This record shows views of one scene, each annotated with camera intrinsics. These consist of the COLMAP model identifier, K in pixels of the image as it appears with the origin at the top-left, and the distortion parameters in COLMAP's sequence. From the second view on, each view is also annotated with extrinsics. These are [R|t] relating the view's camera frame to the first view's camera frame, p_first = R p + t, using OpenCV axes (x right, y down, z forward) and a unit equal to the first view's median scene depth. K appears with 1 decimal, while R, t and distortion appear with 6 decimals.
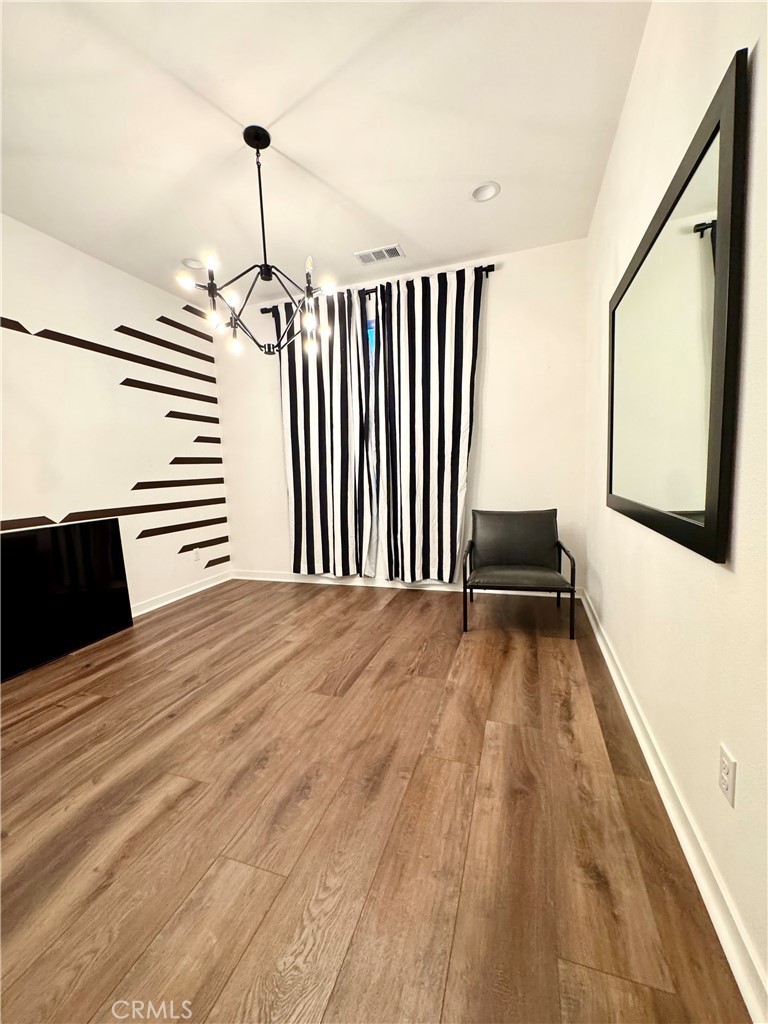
lens RADIAL K [[409.2, 0, 385.7], [0, 409.2, 511.3], [0, 0, 1]] dist [-0.003195, 0.000247]
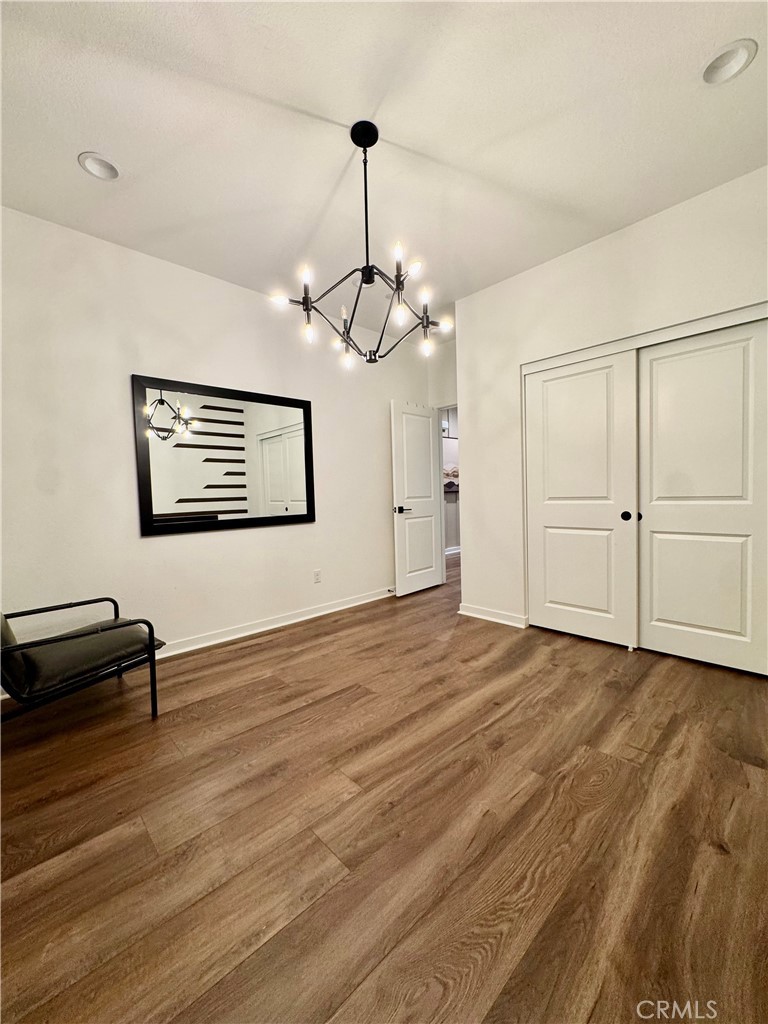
lens RADIAL K [[409.2, 0, 385.7], [0, 409.2, 511.3], [0, 0, 1]] dist [-0.003195, 0.000247]
pose [[-0.882596, 0.041259, 0.468318, -0.663832], [0.109041, 0.986943, 0.118550, -0.148047], [-0.457312, 0.155698, -0.875571, 1.685712]]
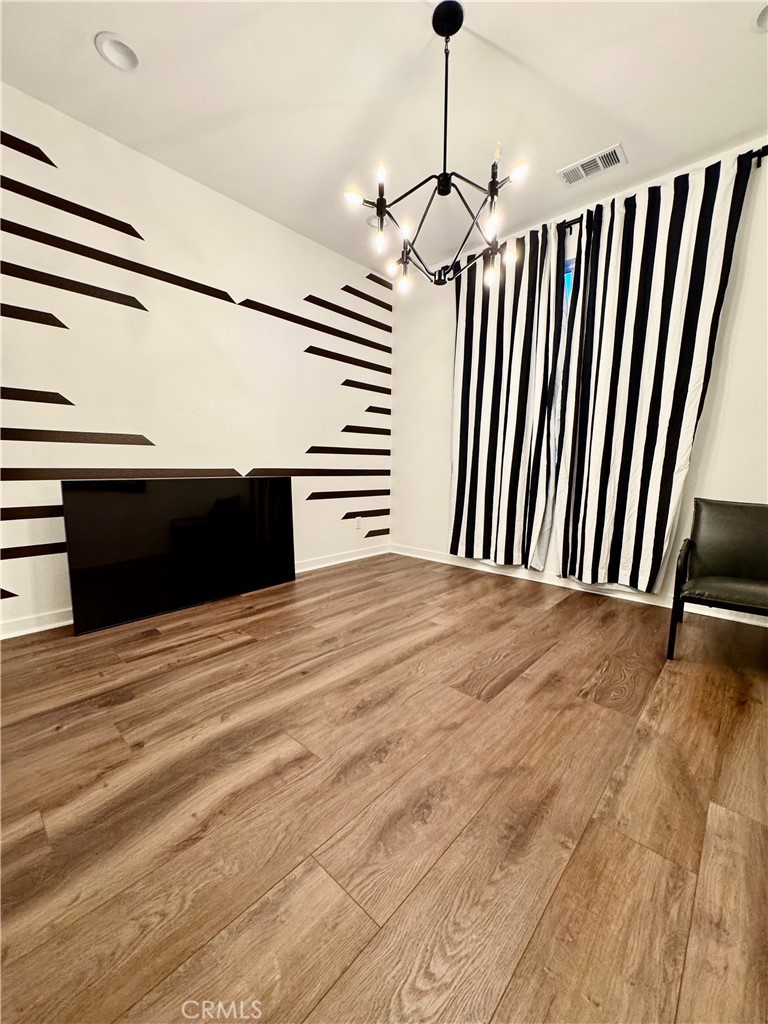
lens RADIAL K [[409.2, 0, 385.7], [0, 409.2, 511.3], [0, 0, 1]] dist [-0.003195, 0.000247]
pose [[0.914924, 0.093950, -0.392541, -0.008032], [-0.087793, 0.995570, 0.033651, 0.063331], [0.393964, 0.003674, 0.919119, 0.162112]]
